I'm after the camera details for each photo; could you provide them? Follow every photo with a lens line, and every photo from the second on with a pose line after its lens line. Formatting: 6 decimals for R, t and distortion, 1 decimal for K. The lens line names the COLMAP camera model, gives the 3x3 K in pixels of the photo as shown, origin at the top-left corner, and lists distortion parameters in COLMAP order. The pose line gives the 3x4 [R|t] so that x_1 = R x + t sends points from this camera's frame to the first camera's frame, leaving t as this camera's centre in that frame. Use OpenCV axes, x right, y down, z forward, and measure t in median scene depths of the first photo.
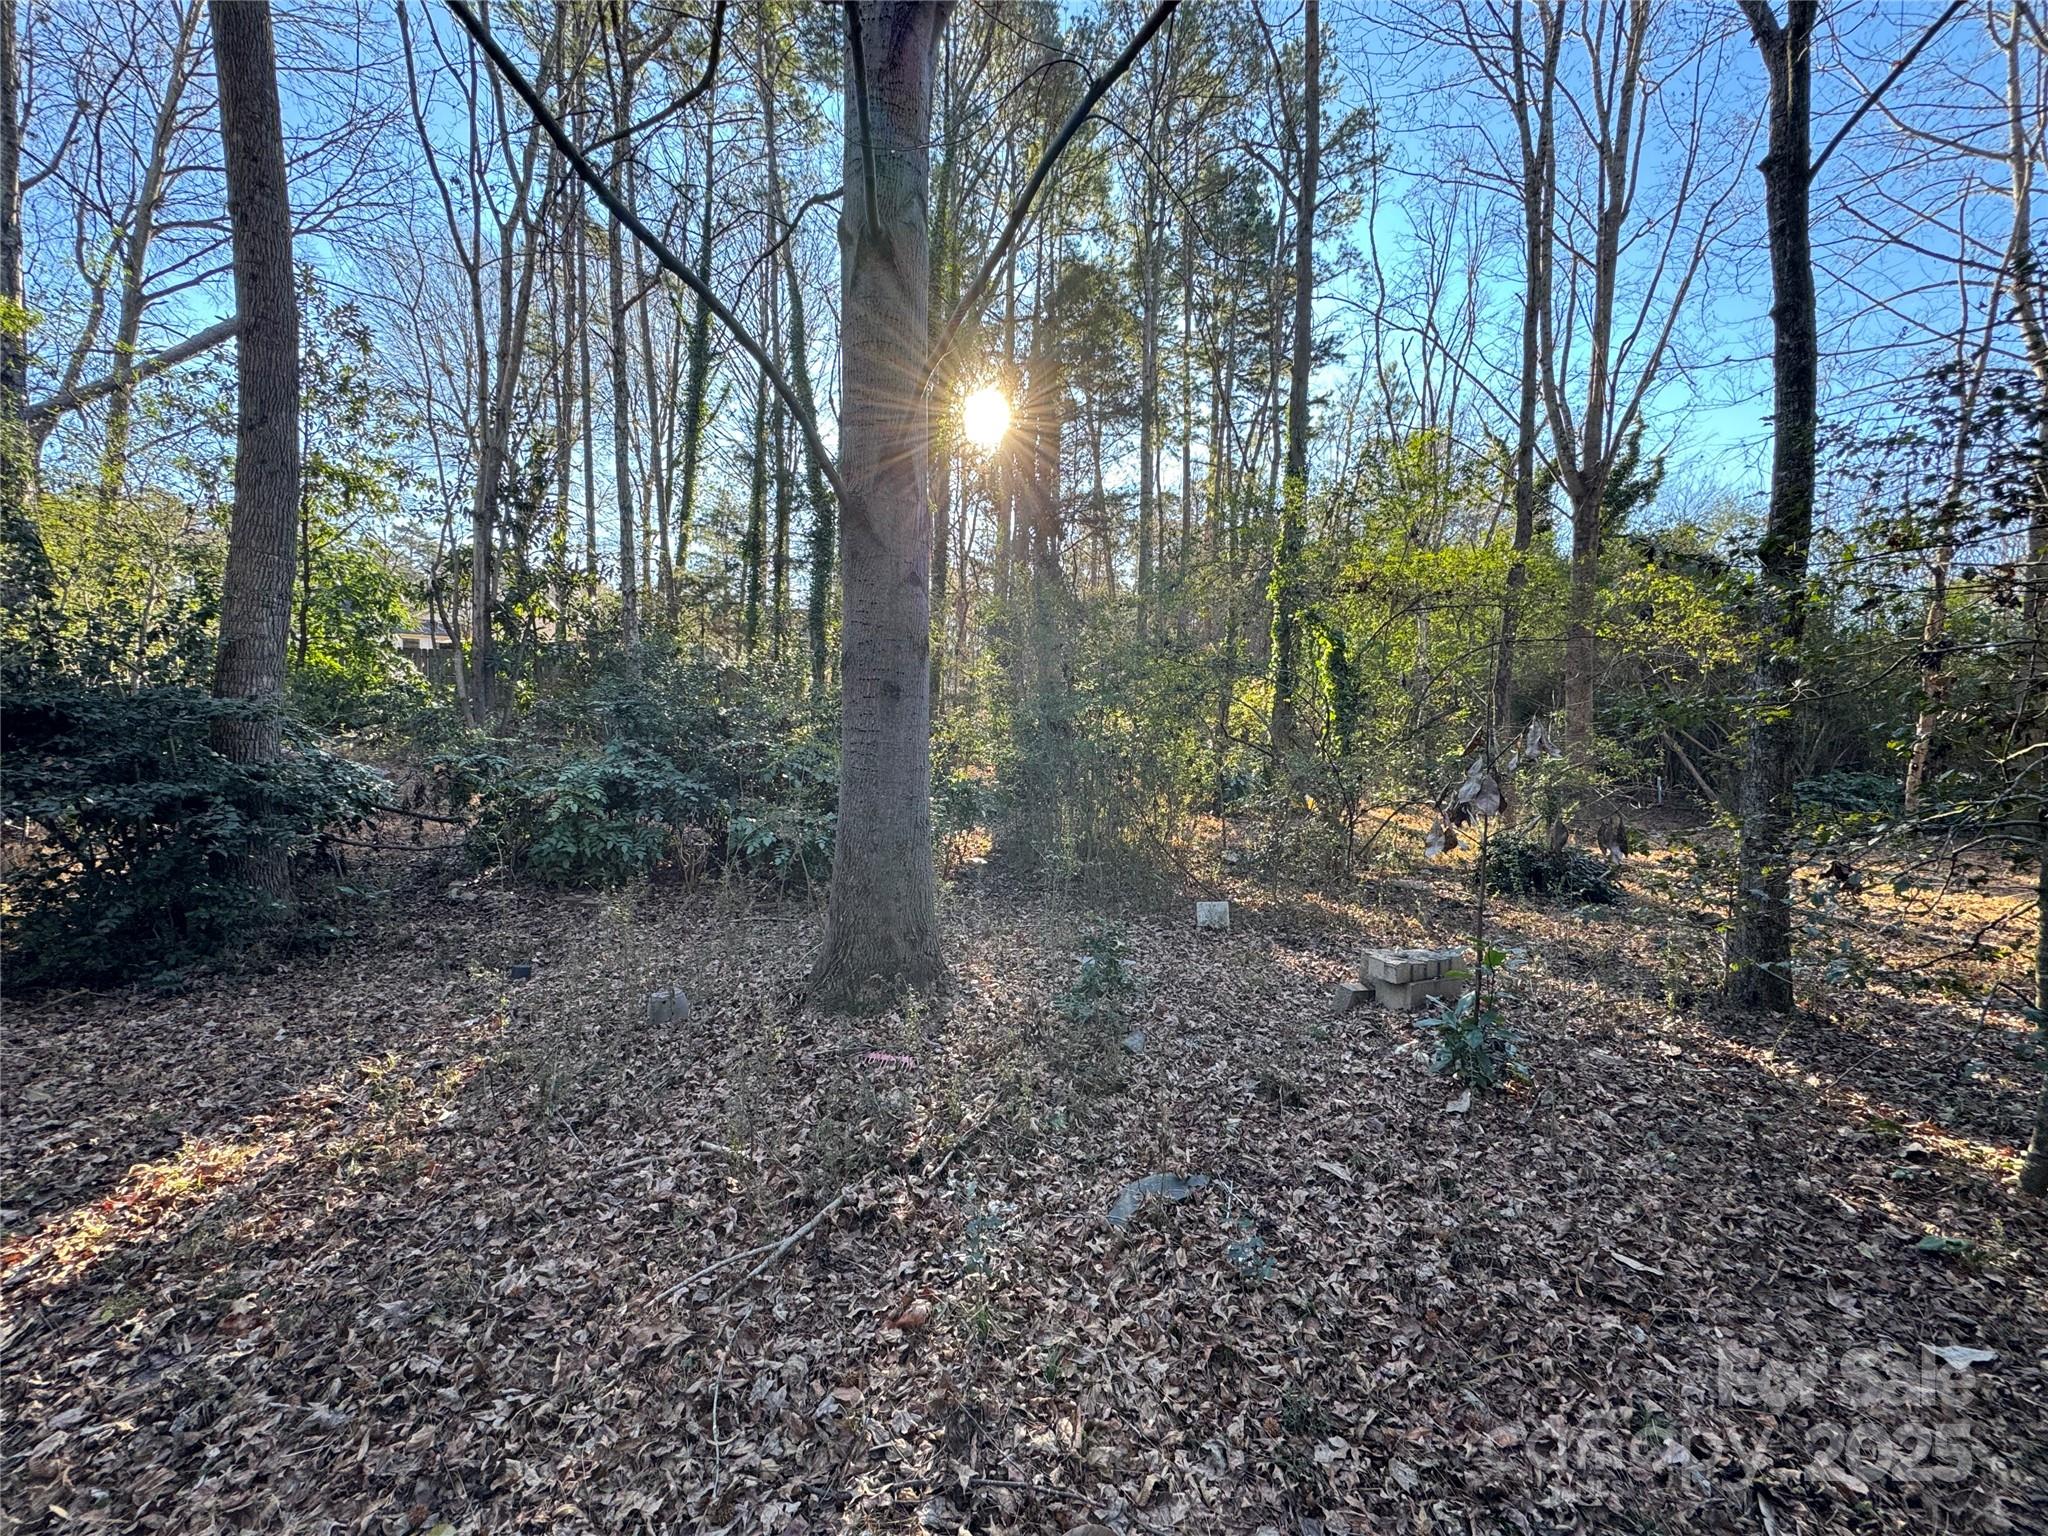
lens RADIAL K [[821.3, 0, 1028.0], [0, 821.3, 769.6], [0, 0, 1]] dist [0.001549, 0.000230]
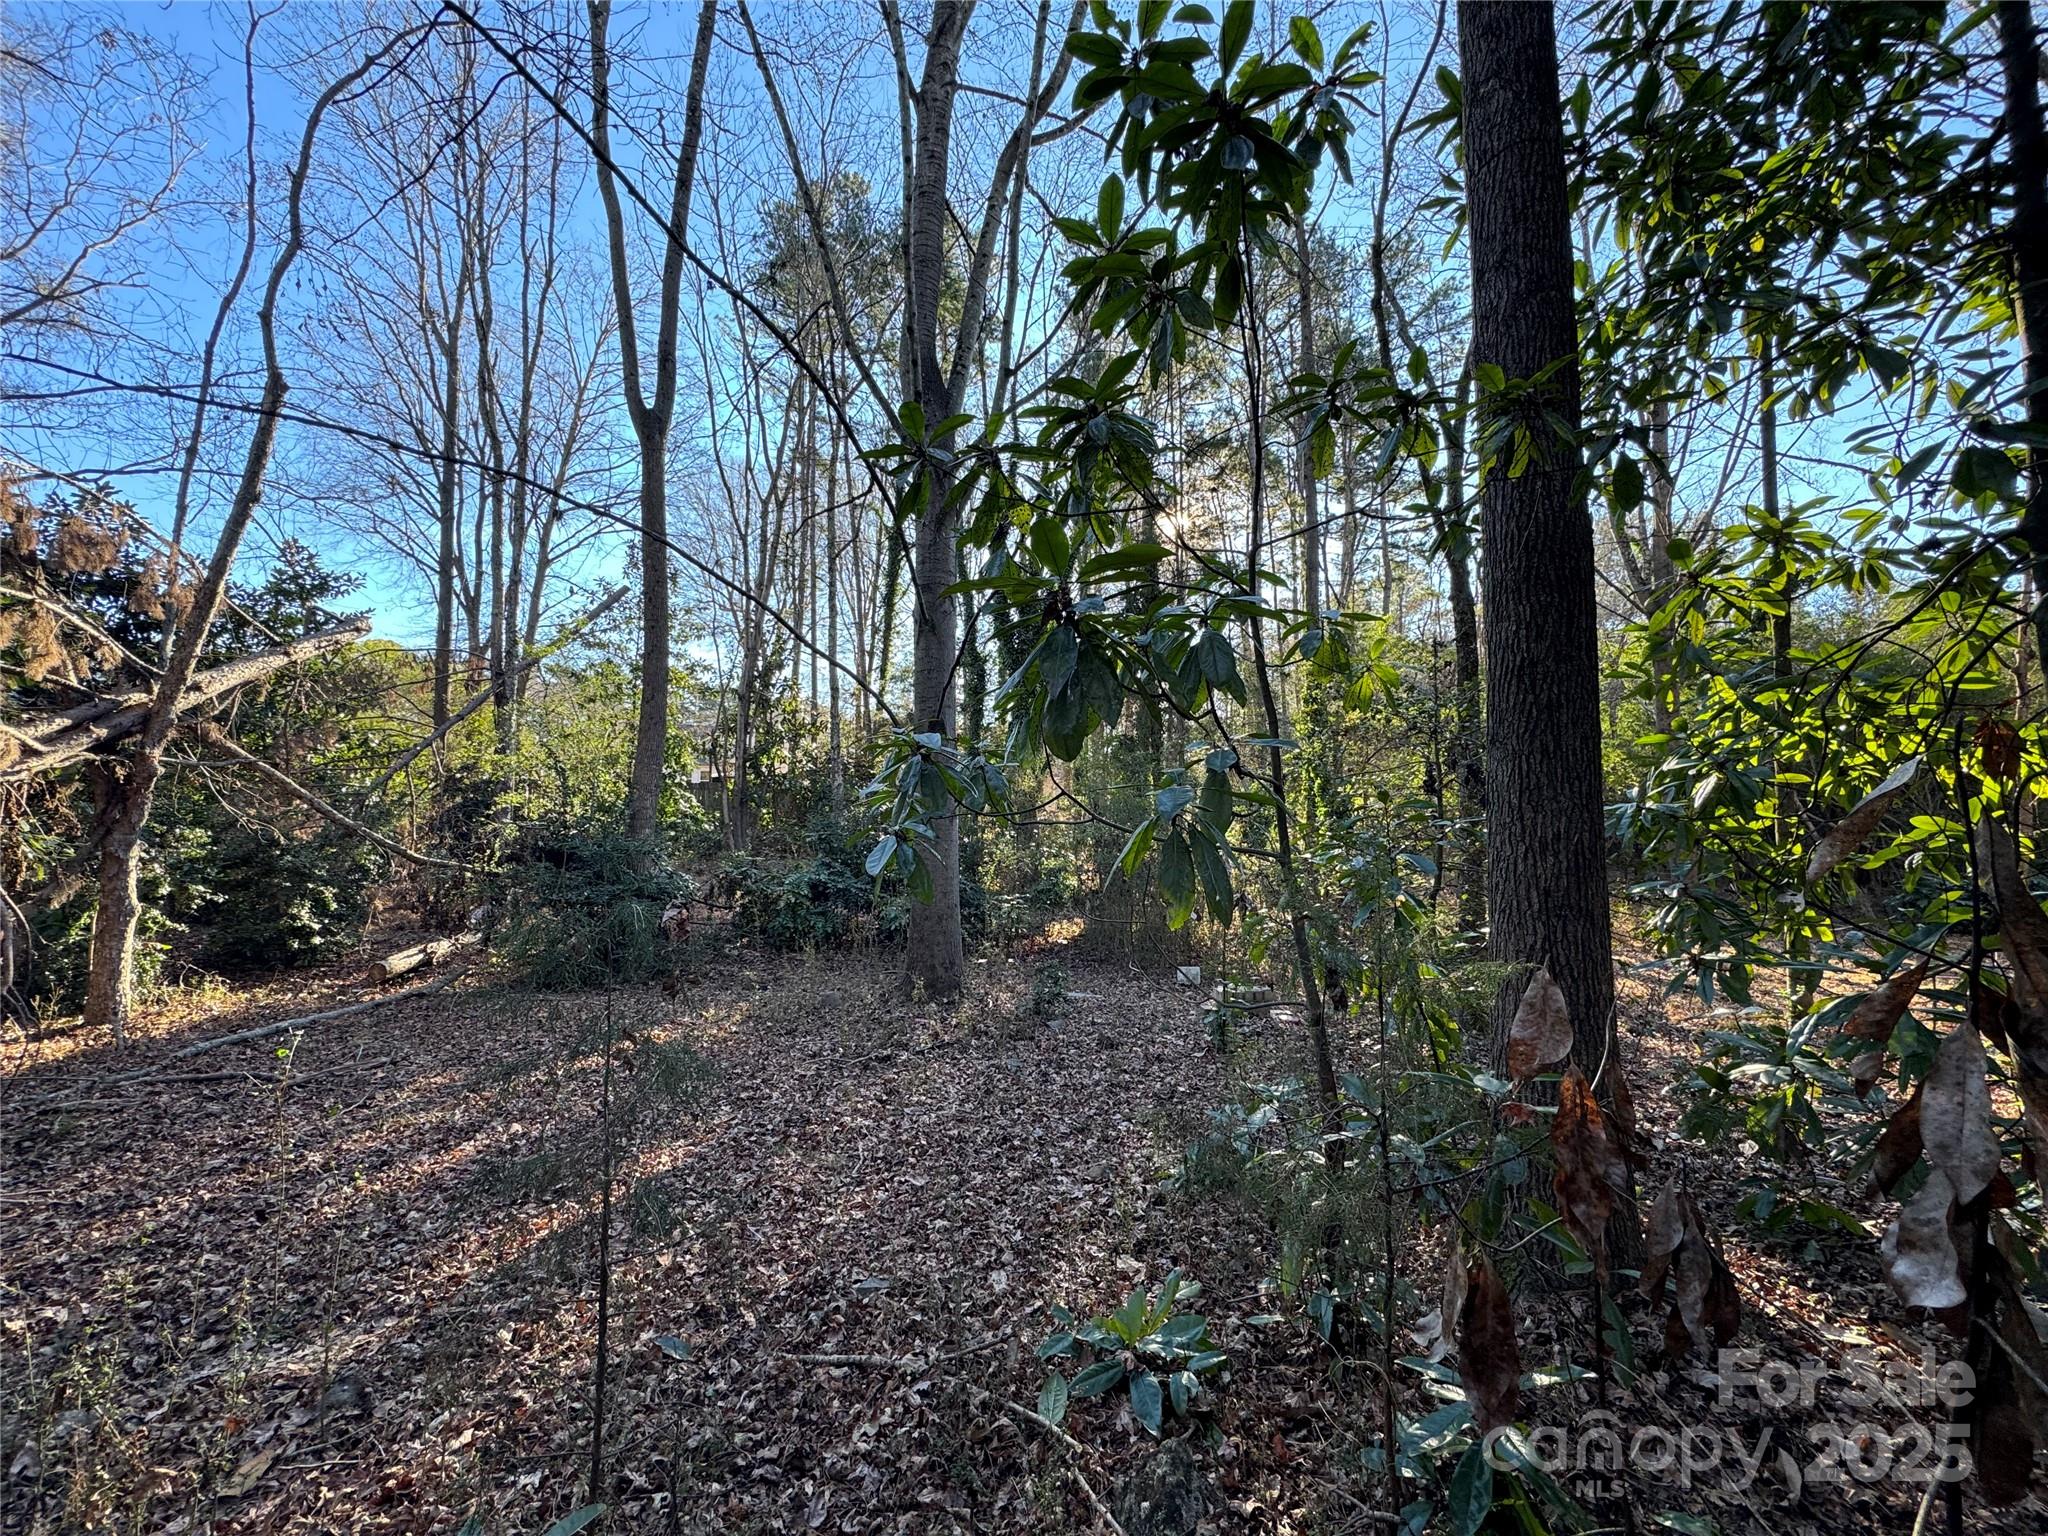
lens RADIAL K [[821.3, 0, 1020.9], [0, 821.3, 768.5], [0, 0, 1]] dist [0.001549, 0.000230]
pose [[0.969291, -0.037729, -0.243006, 0.132229], [0.007814, 0.992387, -0.122909, -0.004061], [0.245793, 0.117236, 0.962207, -0.218750]]
